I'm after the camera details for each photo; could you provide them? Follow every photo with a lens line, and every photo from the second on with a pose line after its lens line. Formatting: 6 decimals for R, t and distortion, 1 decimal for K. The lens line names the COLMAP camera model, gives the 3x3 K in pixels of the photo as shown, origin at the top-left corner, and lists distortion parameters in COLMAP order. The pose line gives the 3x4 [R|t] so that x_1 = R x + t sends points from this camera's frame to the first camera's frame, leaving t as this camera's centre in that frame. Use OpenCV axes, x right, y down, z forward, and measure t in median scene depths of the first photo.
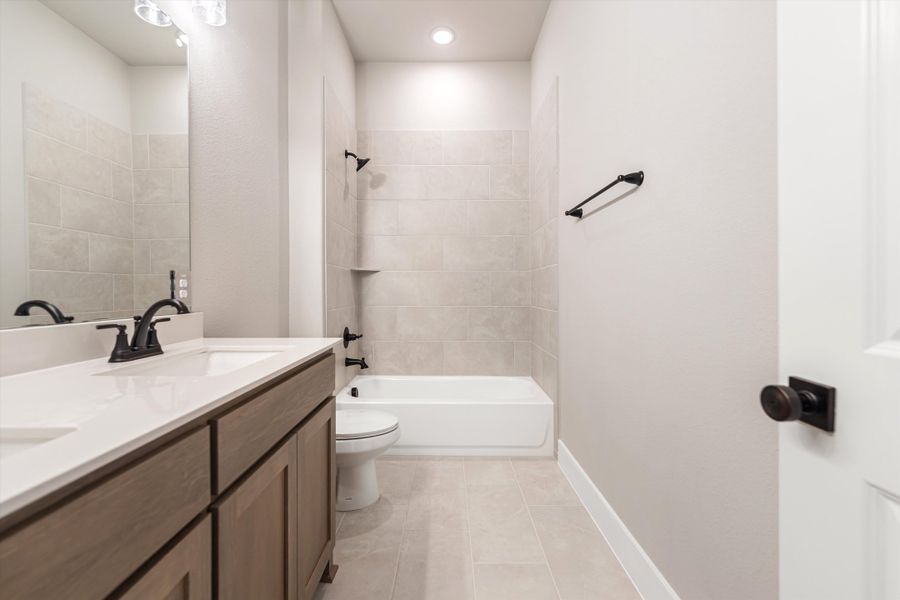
lens RADIAL K [[368.9, 0, 448.5], [0, 368.9, 293.9], [0, 0, 1]] dist [0.000756, -0.000187]
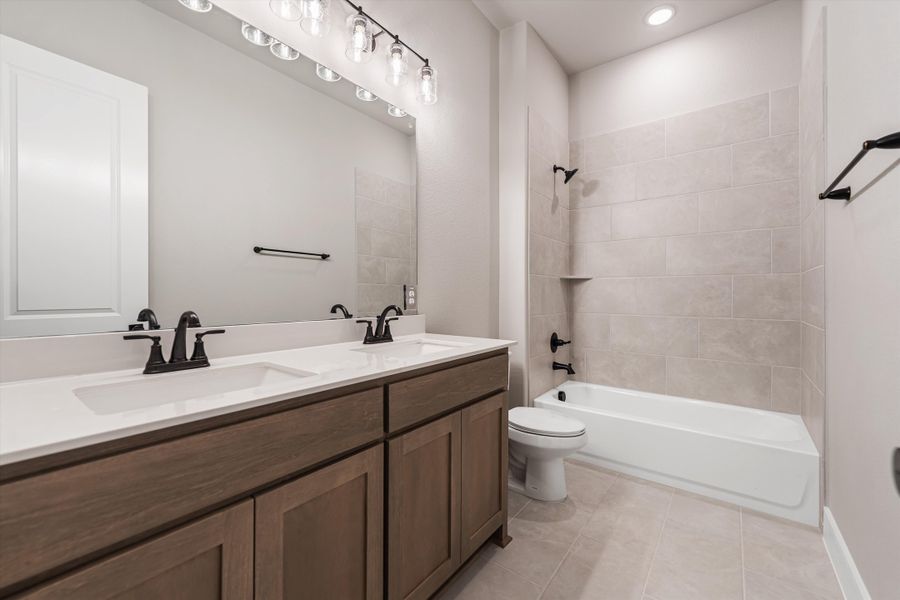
lens RADIAL K [[367.1, 0, 450.0], [0, 367.1, 300.0], [0, 0, 1]] dist [0.000136, -0.000105]
pose [[0.796040, 0.011338, -0.605138, 0.145699], [-0.010204, 0.999934, 0.005312, -0.007796], [0.605158, 0.001946, 0.796103, -0.021472]]
